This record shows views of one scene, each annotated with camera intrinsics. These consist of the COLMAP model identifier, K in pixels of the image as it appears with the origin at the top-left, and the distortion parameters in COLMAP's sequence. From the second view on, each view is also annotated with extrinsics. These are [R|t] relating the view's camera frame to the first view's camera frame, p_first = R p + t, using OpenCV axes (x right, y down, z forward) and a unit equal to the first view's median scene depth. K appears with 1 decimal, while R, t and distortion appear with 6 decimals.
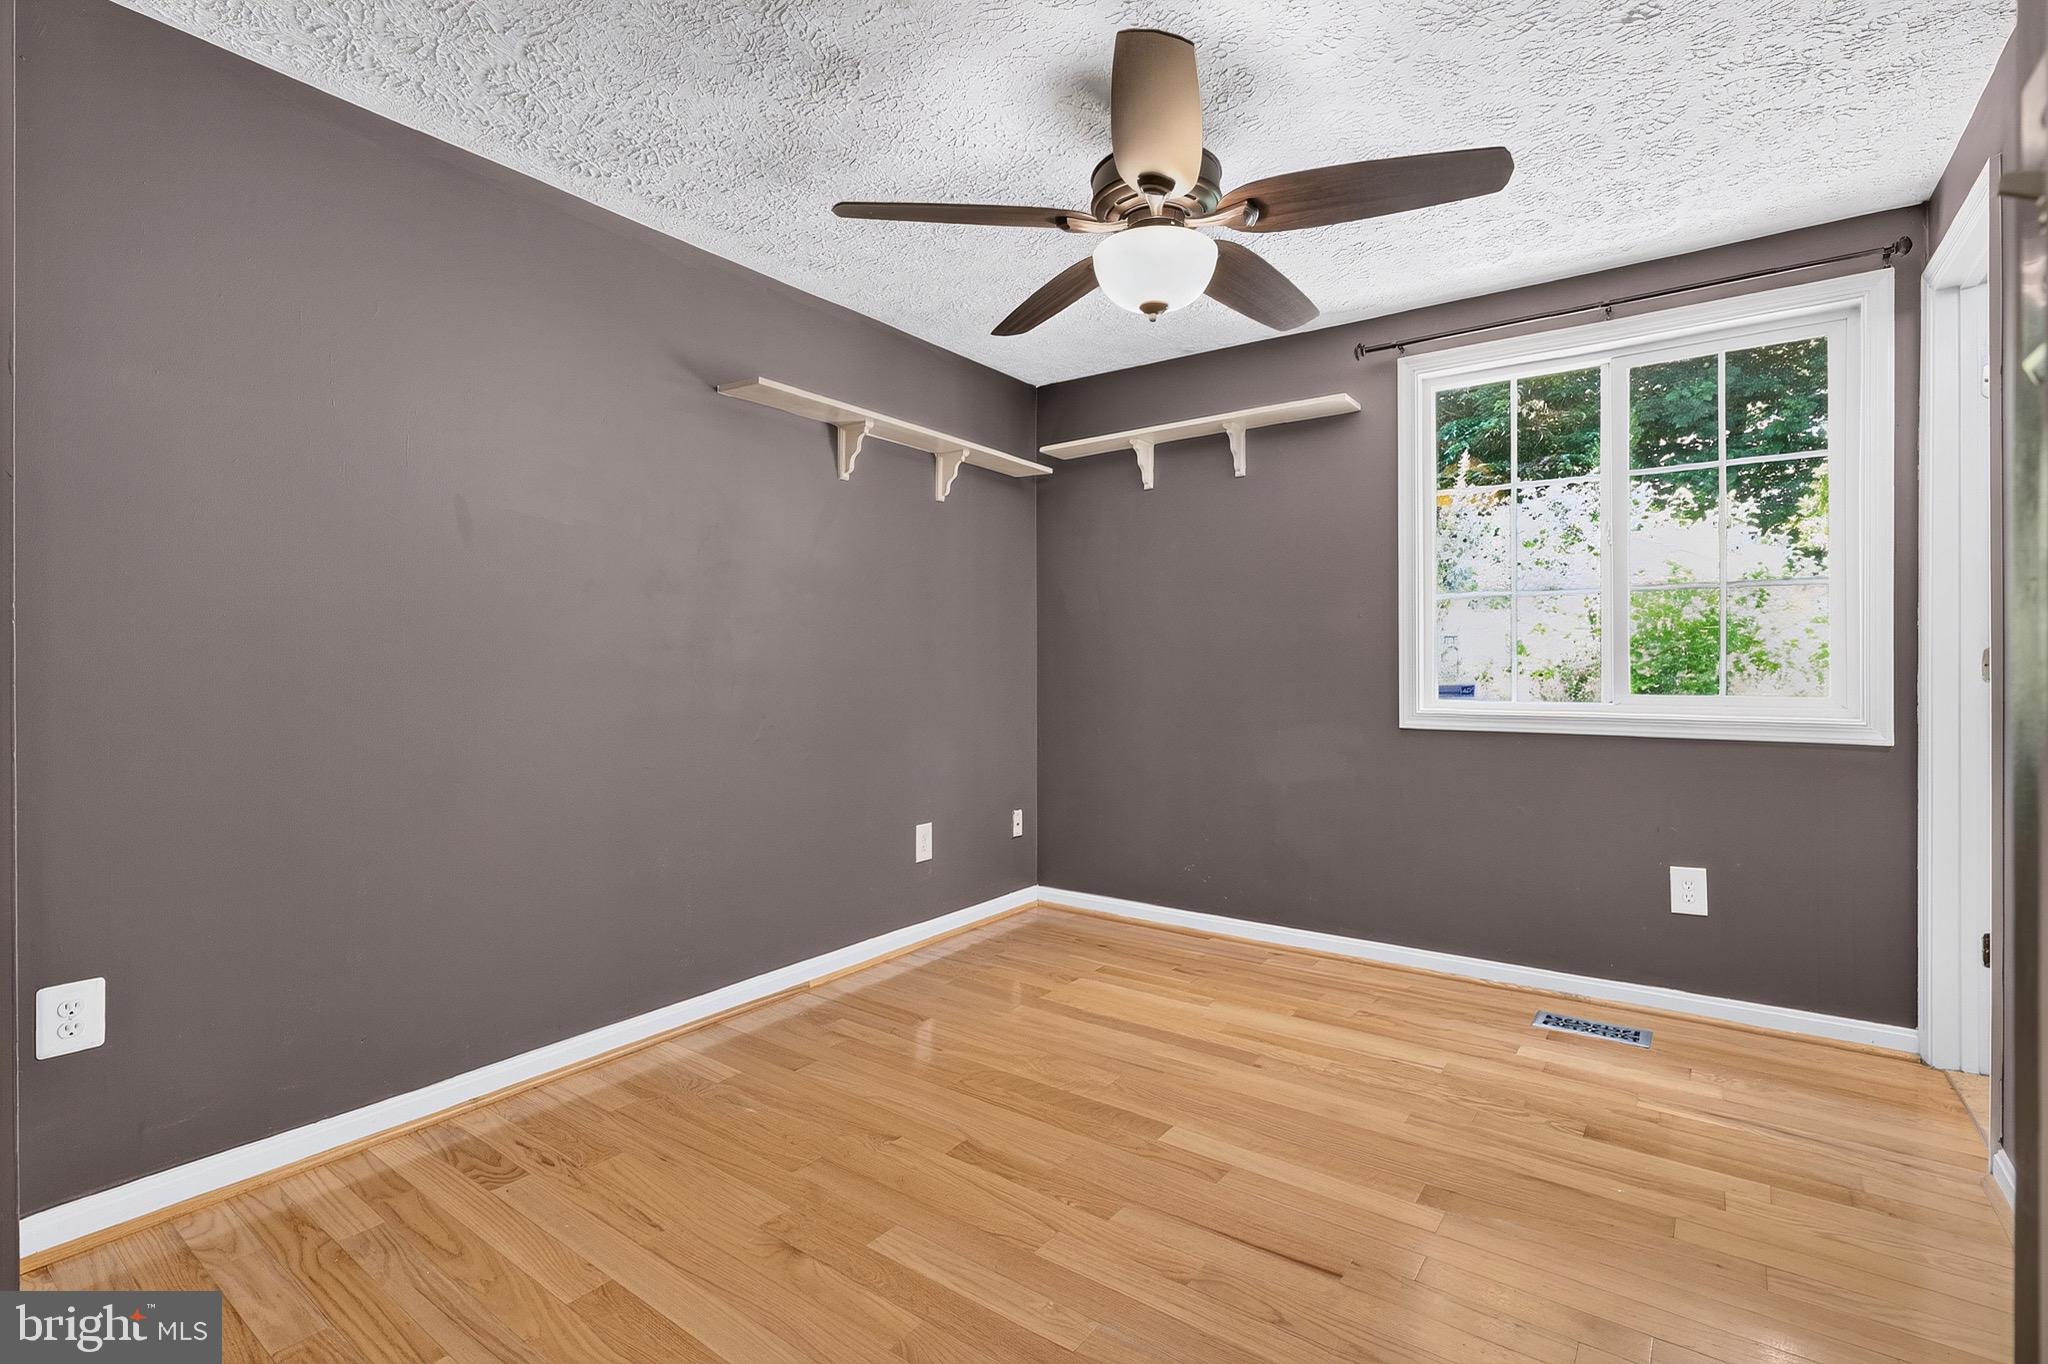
lens RADIAL K [[948.5, 0, 1012.8], [0, 948.5, 671.7], [0, 0, 1]] dist [0.002096, 0.000733]
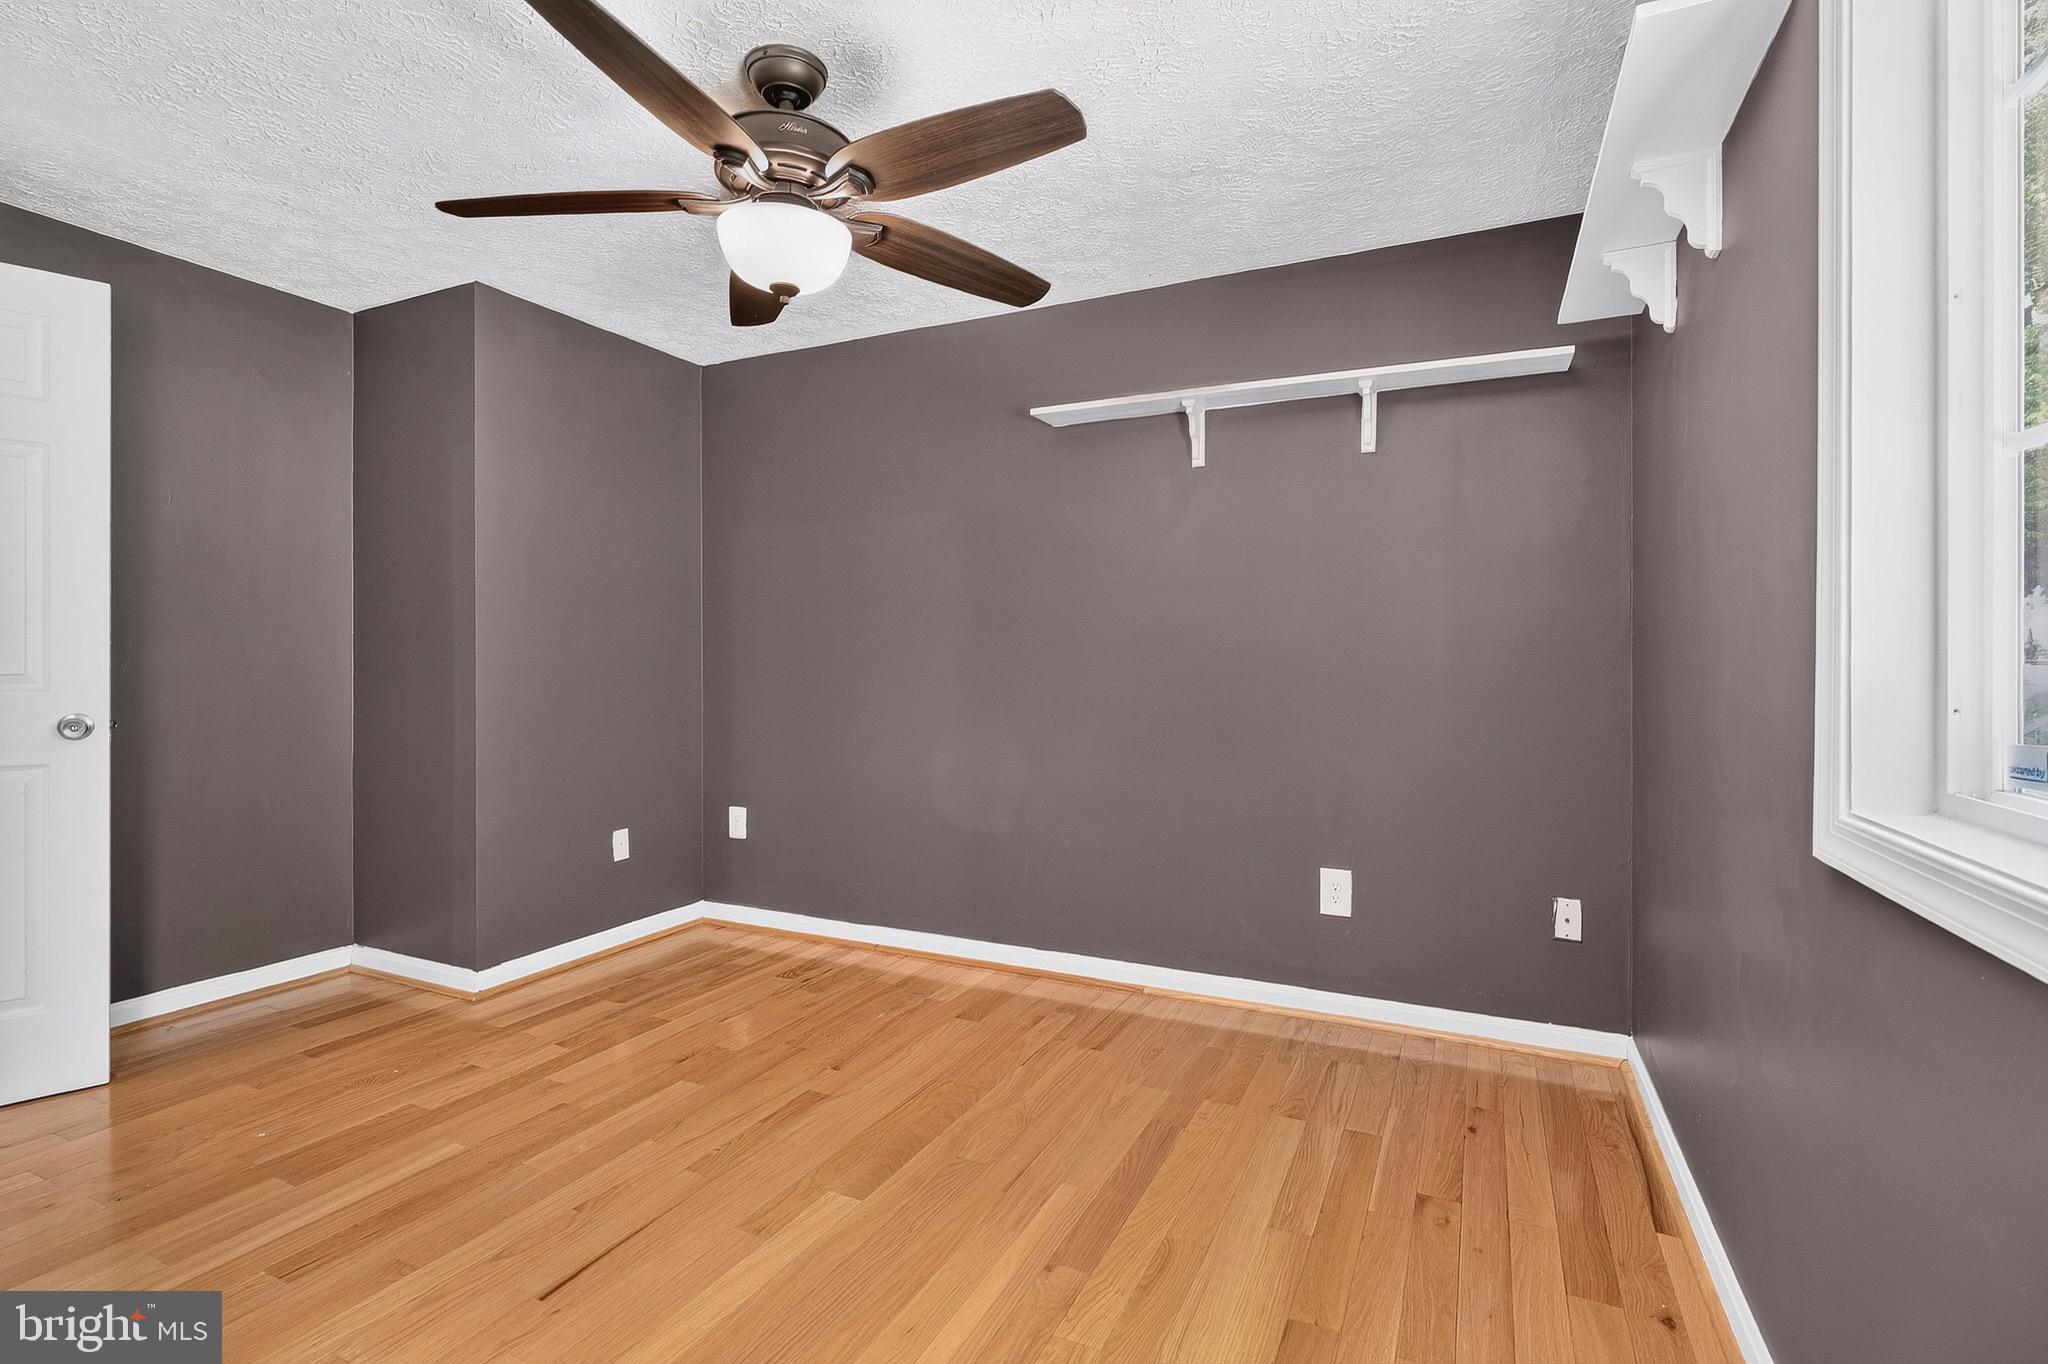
lens RADIAL K [[948.5, 0, 1018.3], [0, 948.5, 672.1], [0, 0, 1]] dist [0.002096, 0.000733]
pose [[0.183738, 0.007316, -0.982948, 0.879348], [-0.011293, 0.999922, 0.005332, -0.006389], [0.982910, 0.010121, 0.183806, 0.825000]]
